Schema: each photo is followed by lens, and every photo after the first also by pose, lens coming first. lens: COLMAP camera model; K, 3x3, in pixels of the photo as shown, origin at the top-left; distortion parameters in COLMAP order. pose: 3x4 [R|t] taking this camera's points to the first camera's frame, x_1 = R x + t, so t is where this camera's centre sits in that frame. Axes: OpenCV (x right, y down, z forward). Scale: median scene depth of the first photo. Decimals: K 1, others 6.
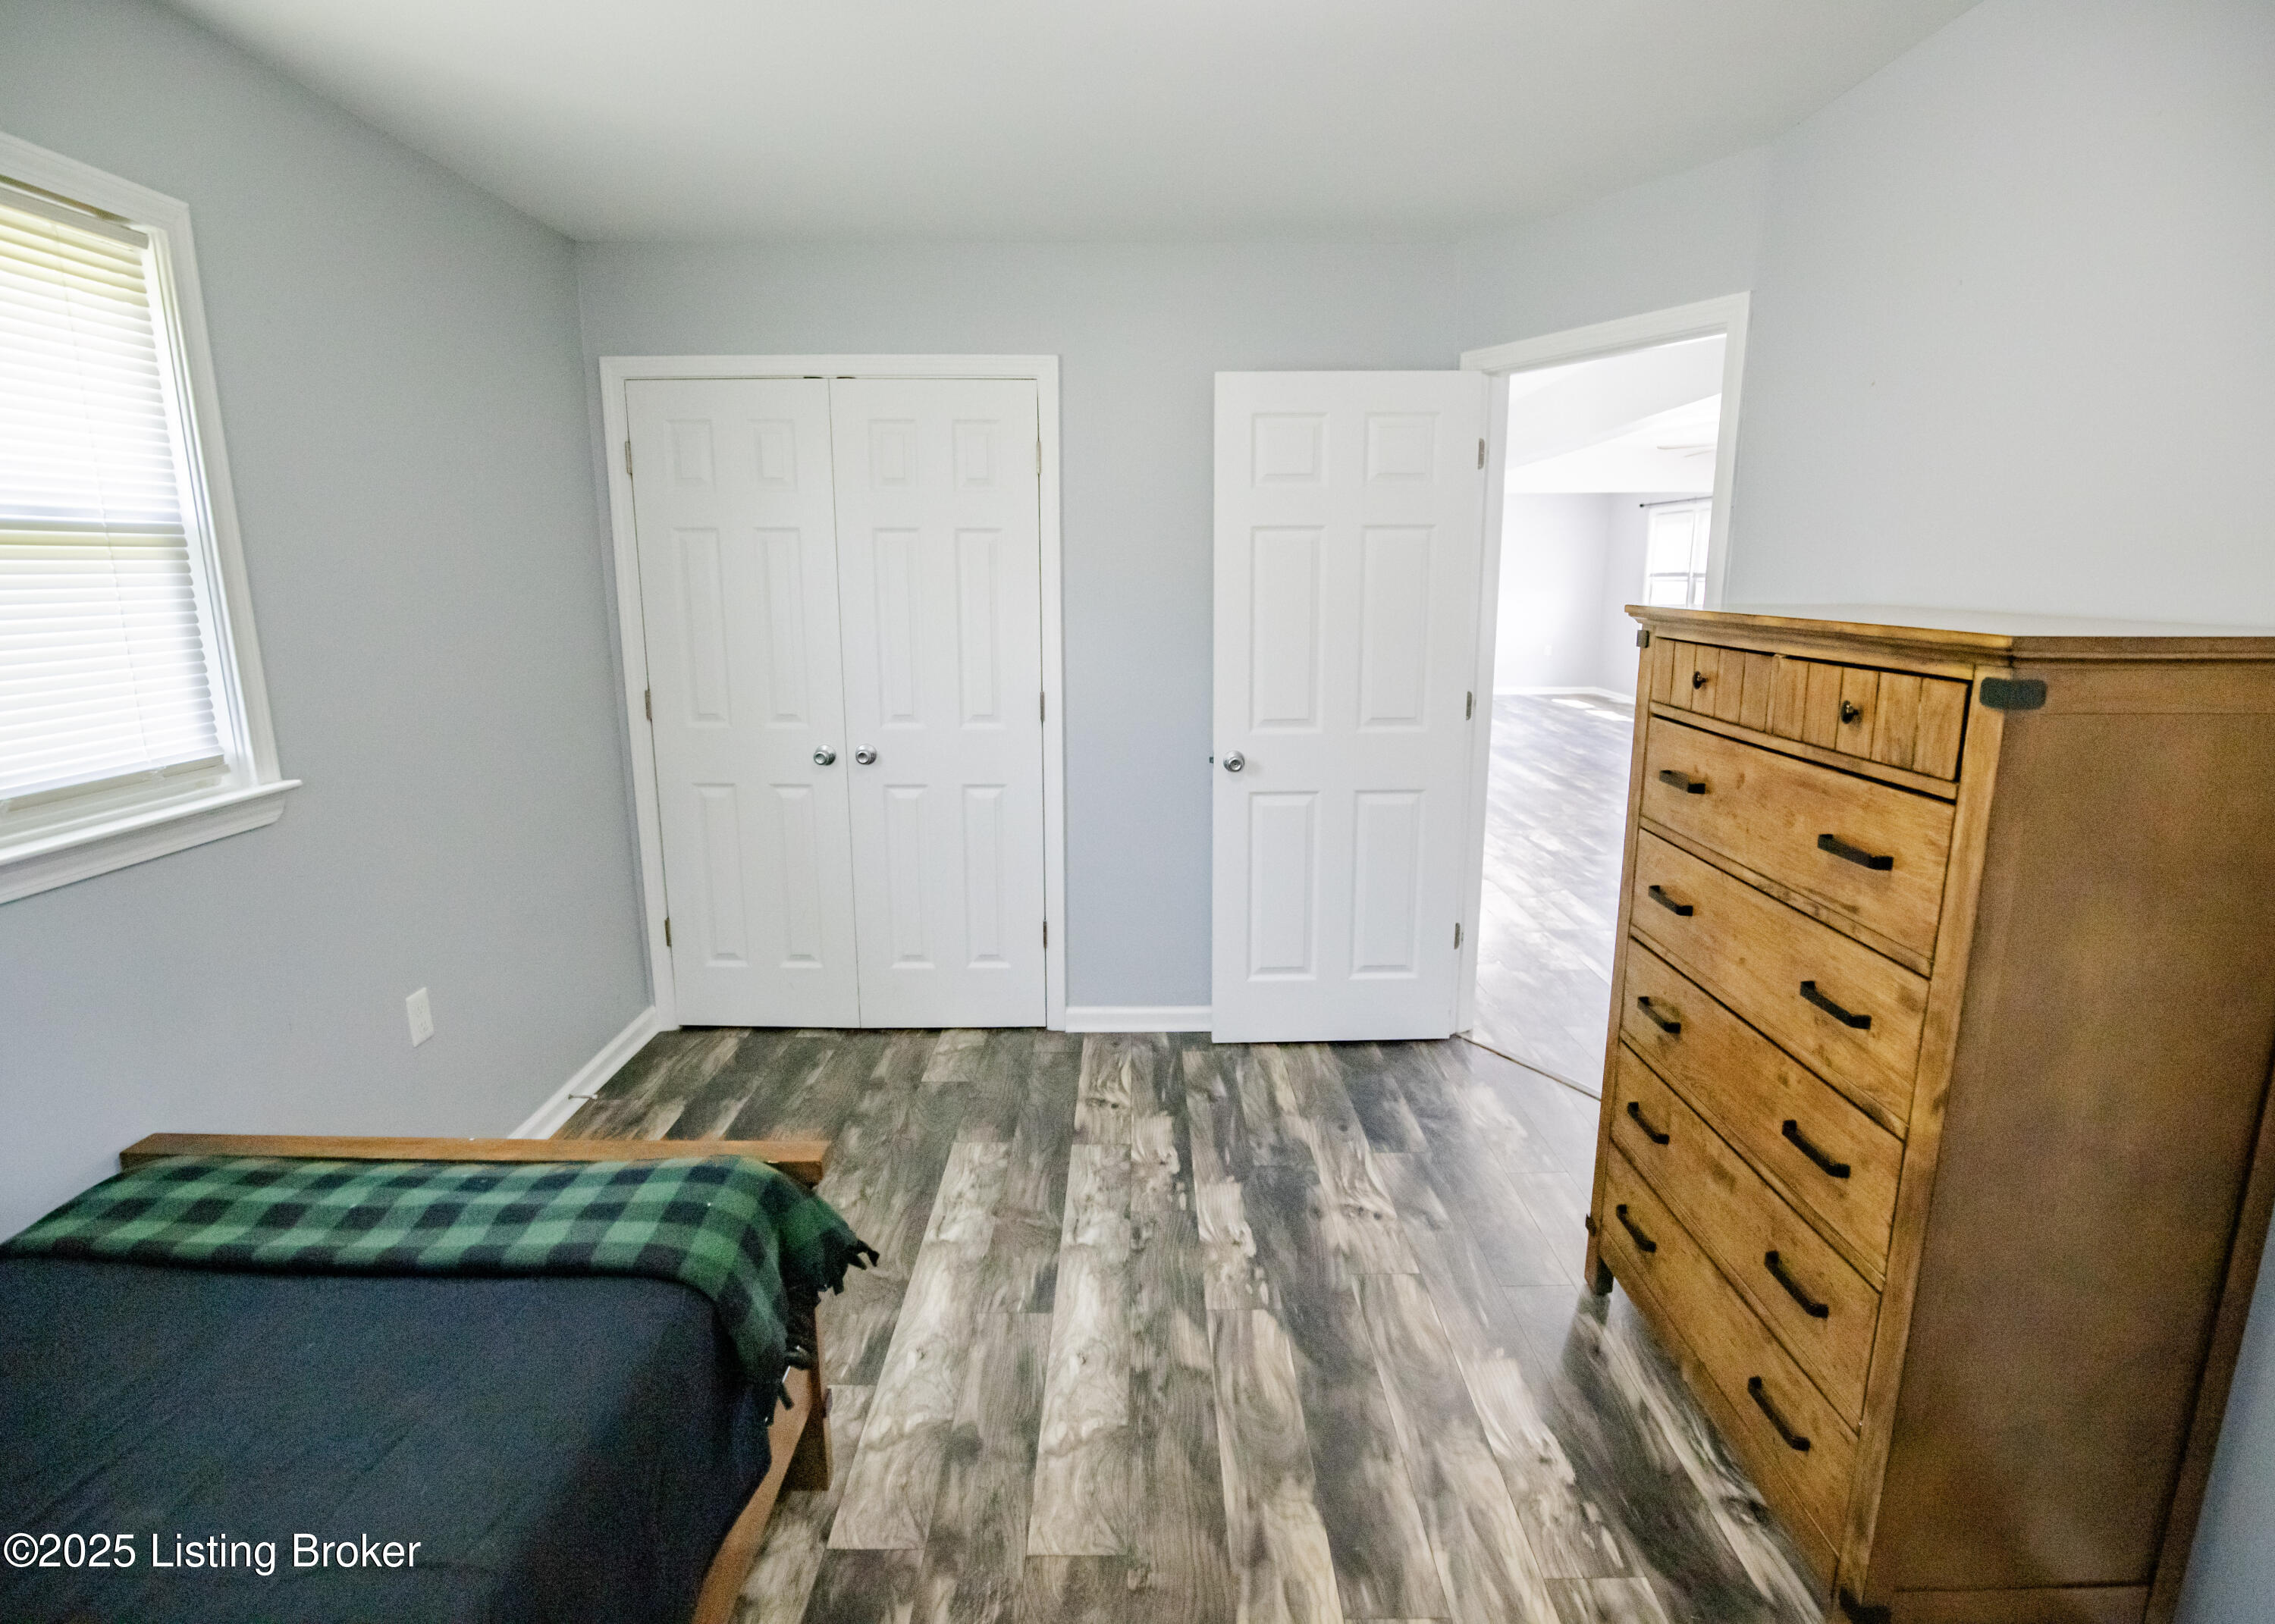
lens RADIAL K [[1125.7, 0, 1128.3], [0, 1125.7, 812.8], [0, 0, 1]] dist [-0.034271, 0.005069]
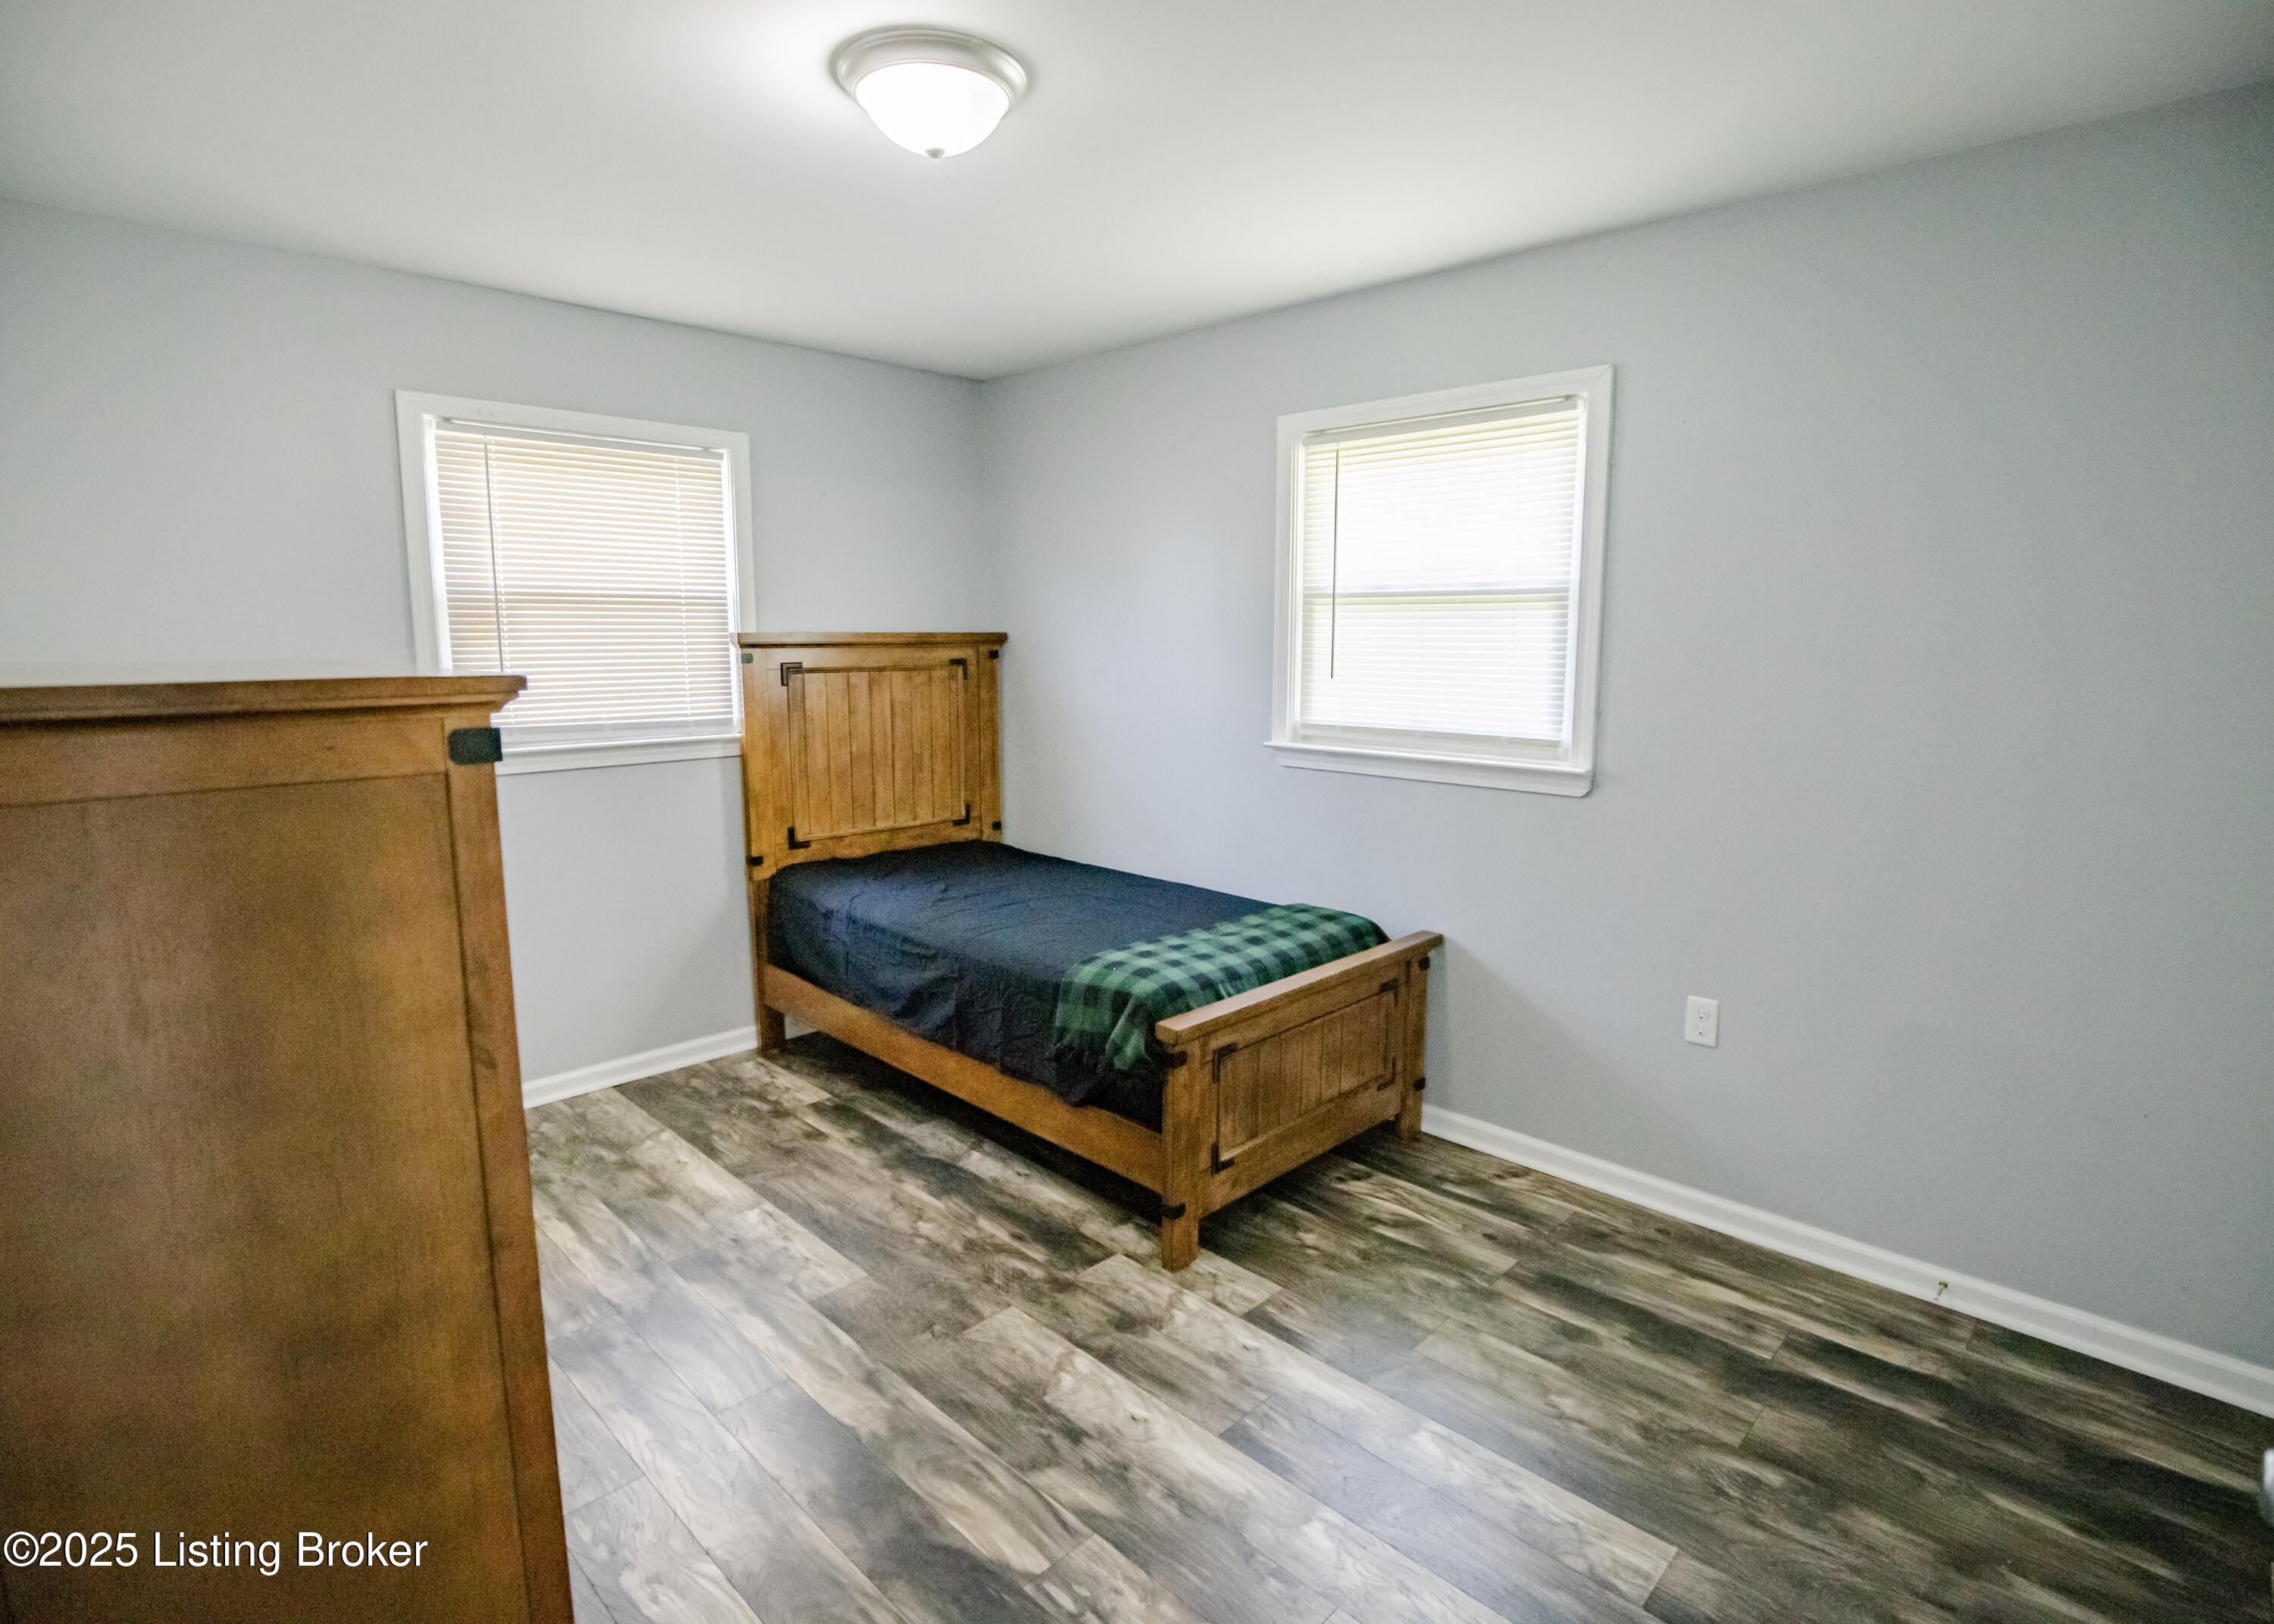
lens RADIAL K [[1125.2, 0, 1147.8], [0, 1125.2, 806.9], [0, 0, 1]] dist [-0.034271, 0.005069]
pose [[-0.688209, 0.115286, -0.716294, 0.550319], [-0.153270, 0.941908, 0.298859, -0.285533], [0.709138, 0.315464, -0.630560, 1.358586]]
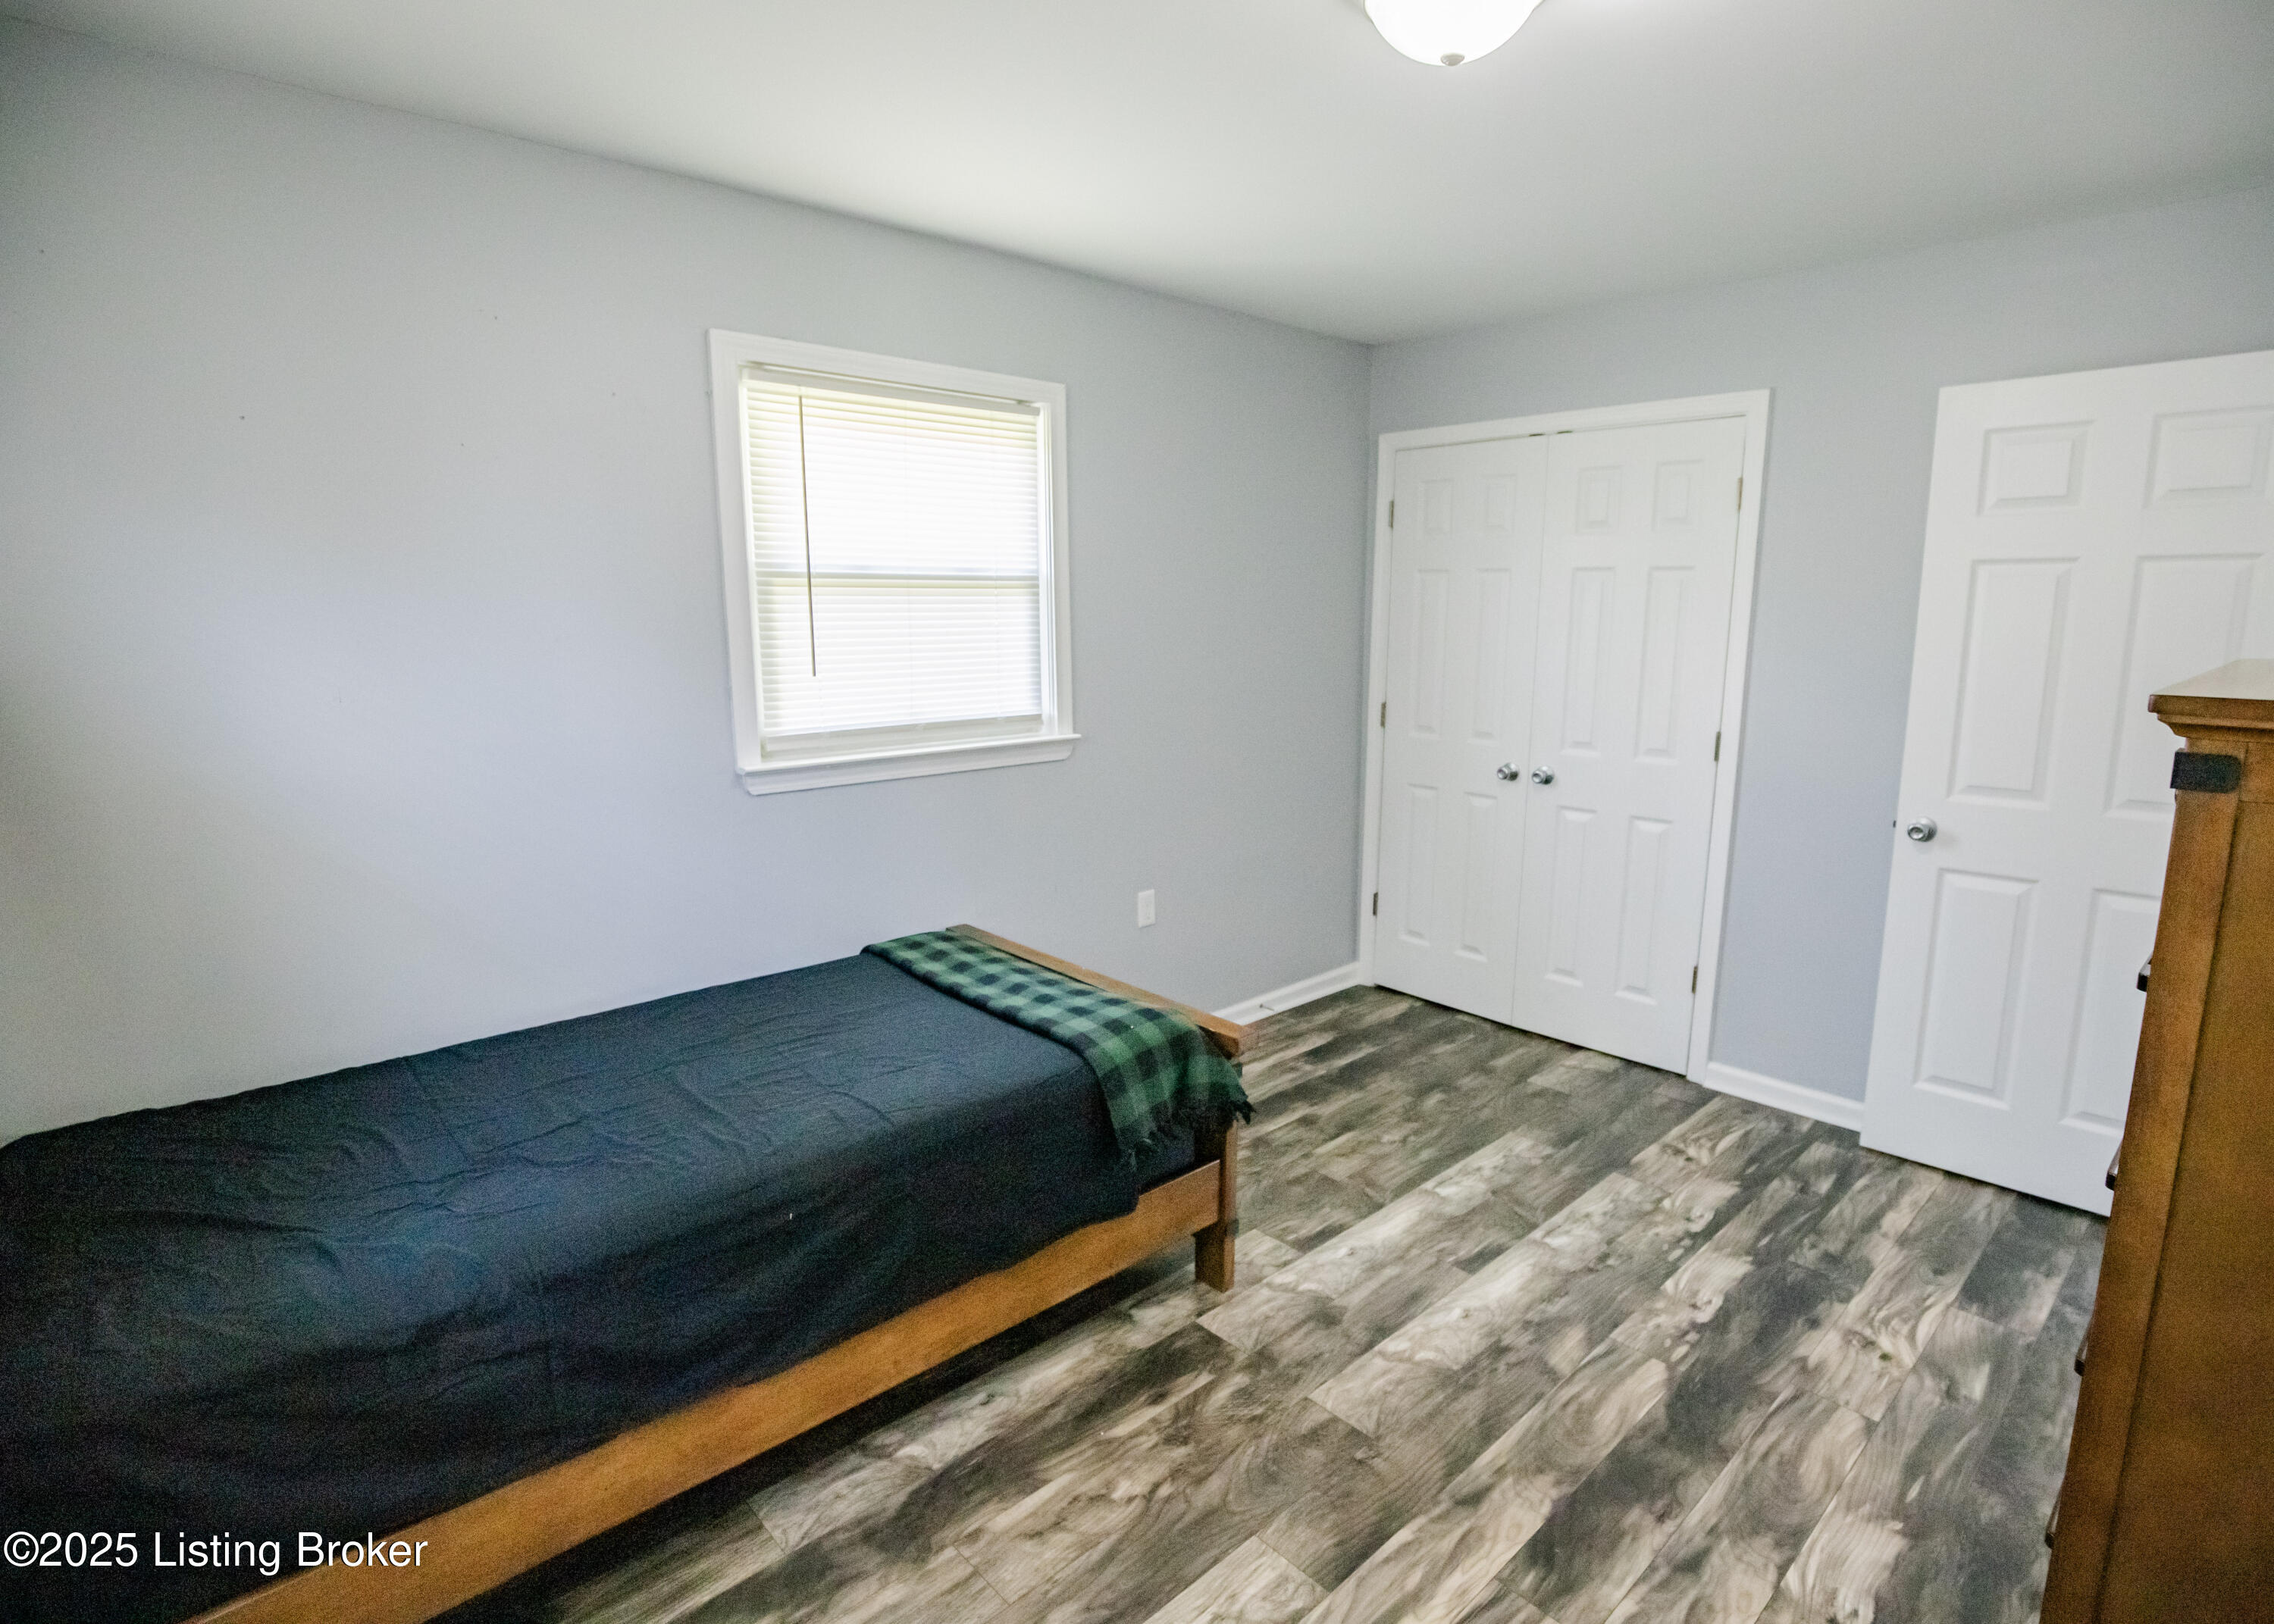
lens RADIAL K [[1125.2, 0, 1141.4], [0, 1125.2, 813.4], [0, 0, 1]] dist [-0.034271, 0.005069]
pose [[0.678259, 0.136160, -0.722098, 0.442700], [-0.156763, 0.986872, 0.038841, 0.005235], [0.717907, 0.086854, 0.690700, -0.036491]]
